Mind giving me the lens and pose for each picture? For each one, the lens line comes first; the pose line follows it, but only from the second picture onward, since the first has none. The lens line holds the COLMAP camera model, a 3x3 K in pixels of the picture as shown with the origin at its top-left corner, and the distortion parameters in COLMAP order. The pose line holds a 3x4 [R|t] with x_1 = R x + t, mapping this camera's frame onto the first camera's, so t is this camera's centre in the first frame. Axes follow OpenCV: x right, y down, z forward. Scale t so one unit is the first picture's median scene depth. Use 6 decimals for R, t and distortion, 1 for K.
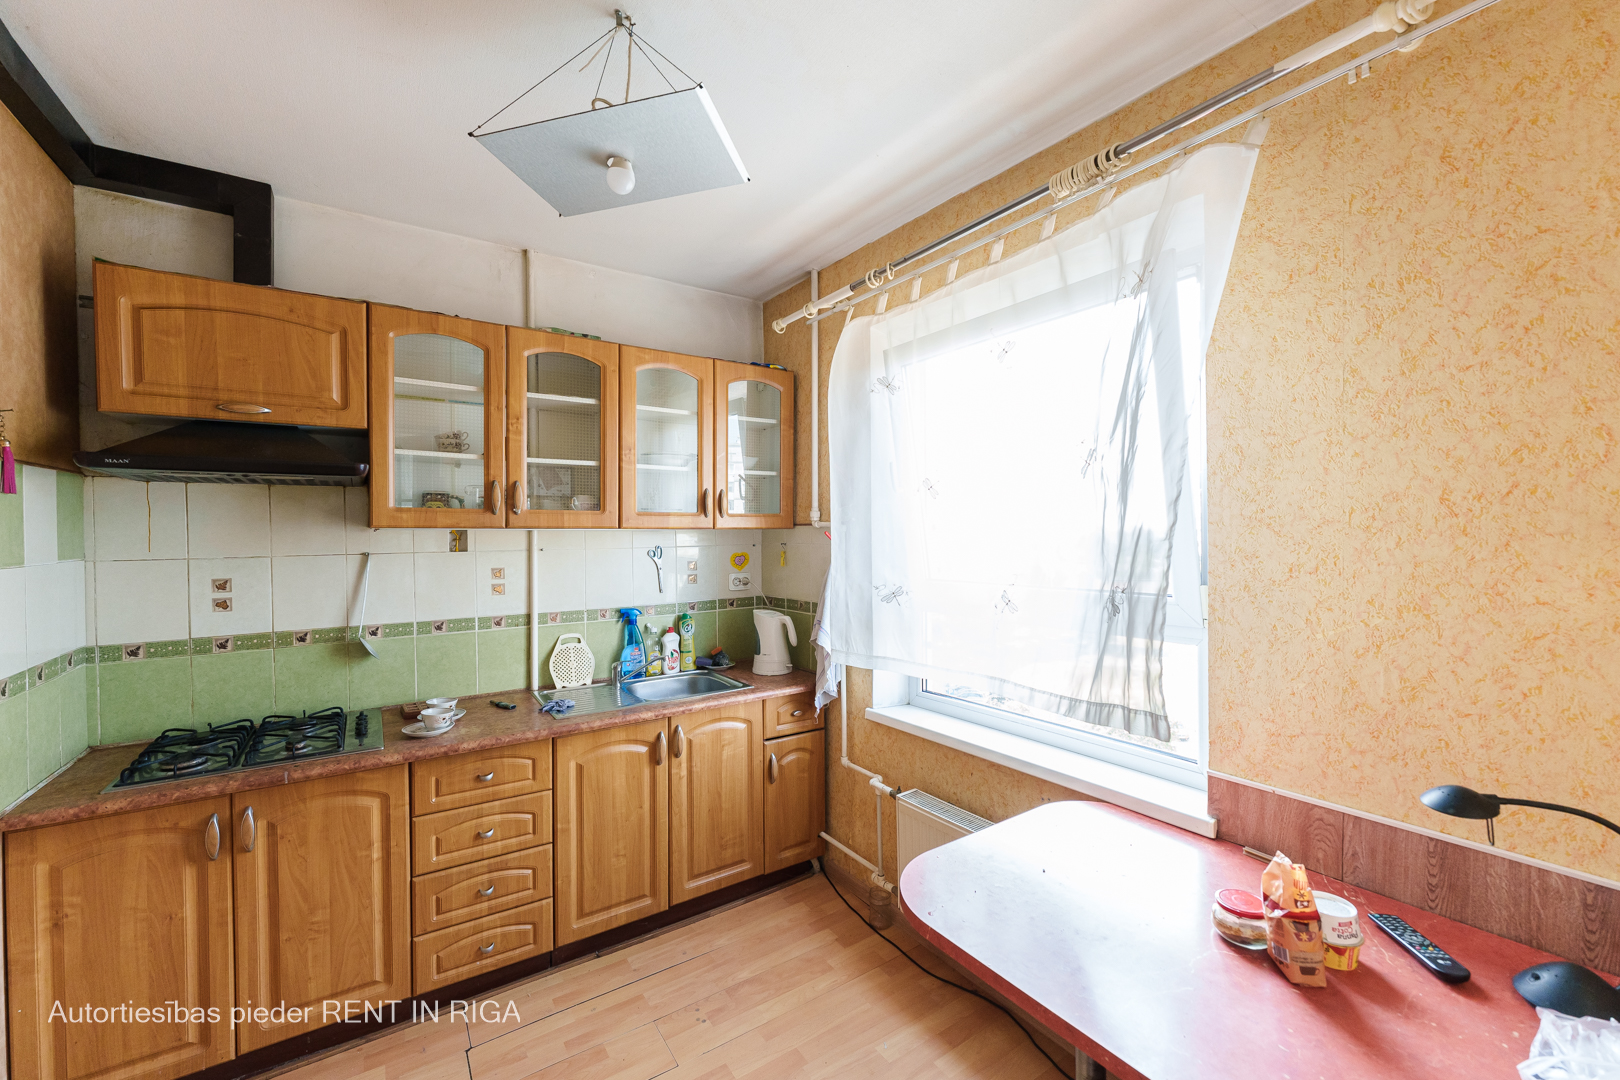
lens RADIAL K [[661.4, 0, 813.4], [0, 661.4, 537.1], [0, 0, 1]] dist [0.000216, 0.000165]
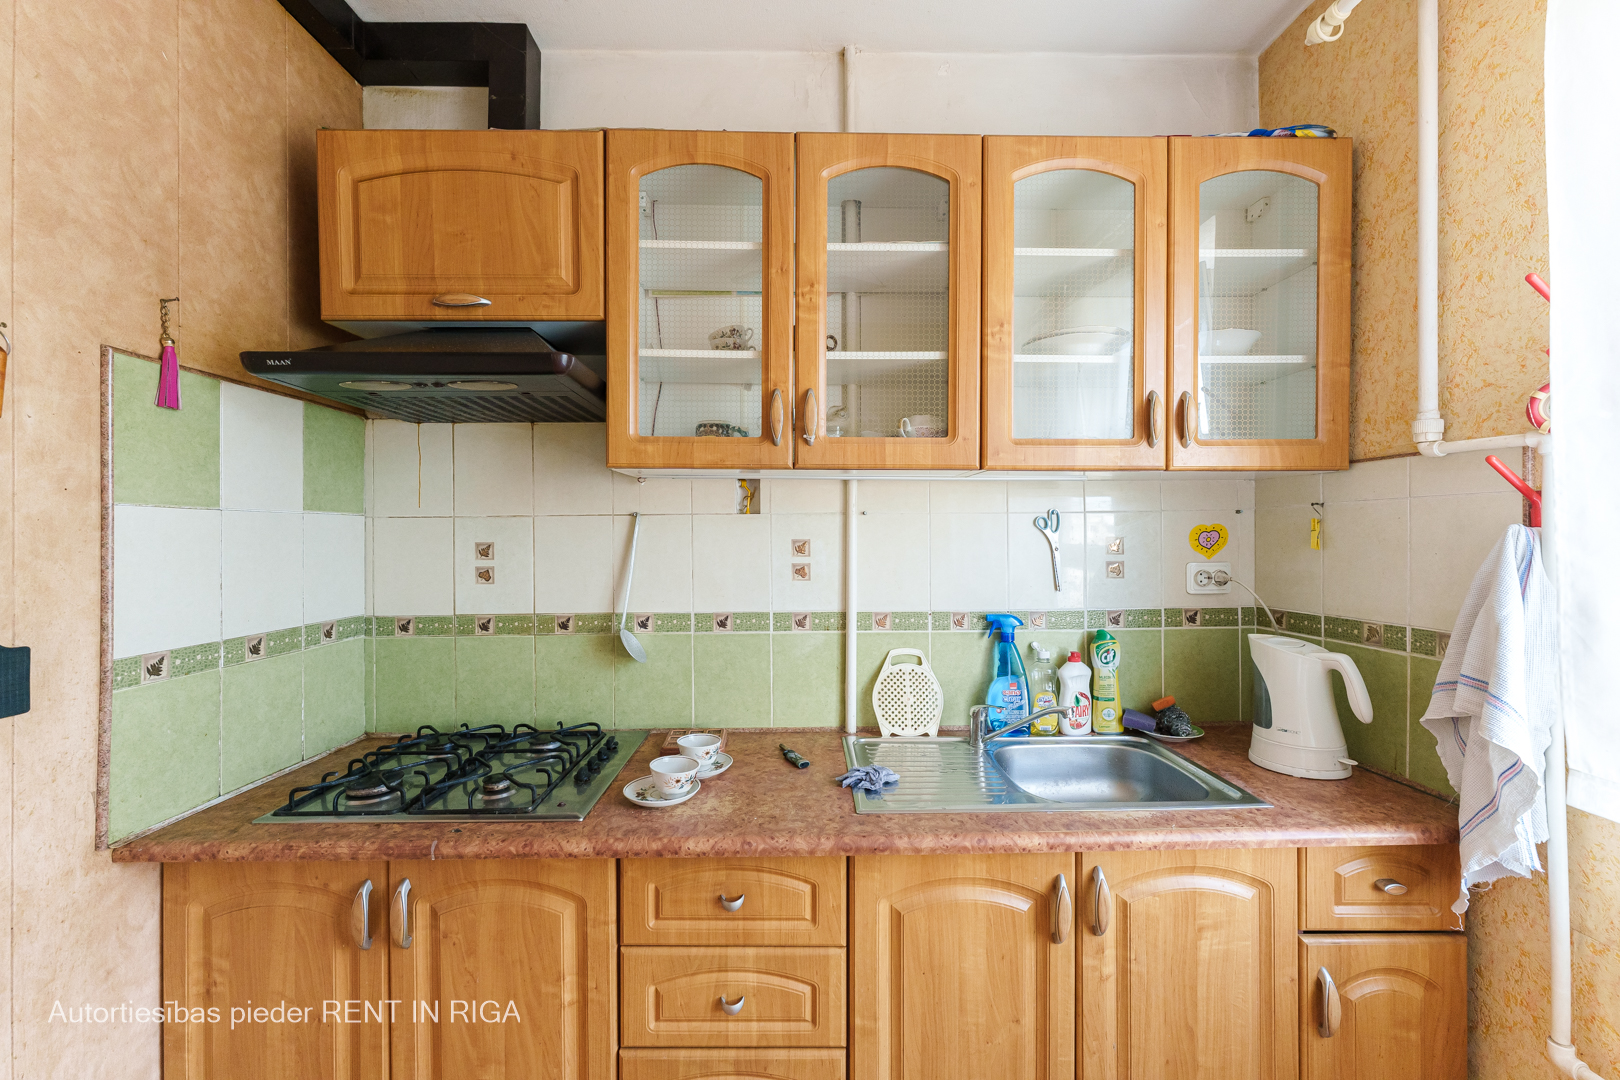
lens RADIAL K [[661.4, 0, 805.7], [0, 661.4, 533.7], [0, 0, 1]] dist [0.000216, 0.000165]
pose [[0.837086, 0.001675, -0.547069, -0.125913], [-0.007687, 0.999933, -0.008701, 0.052360], [0.547017, 0.011489, 0.837043, 0.506551]]
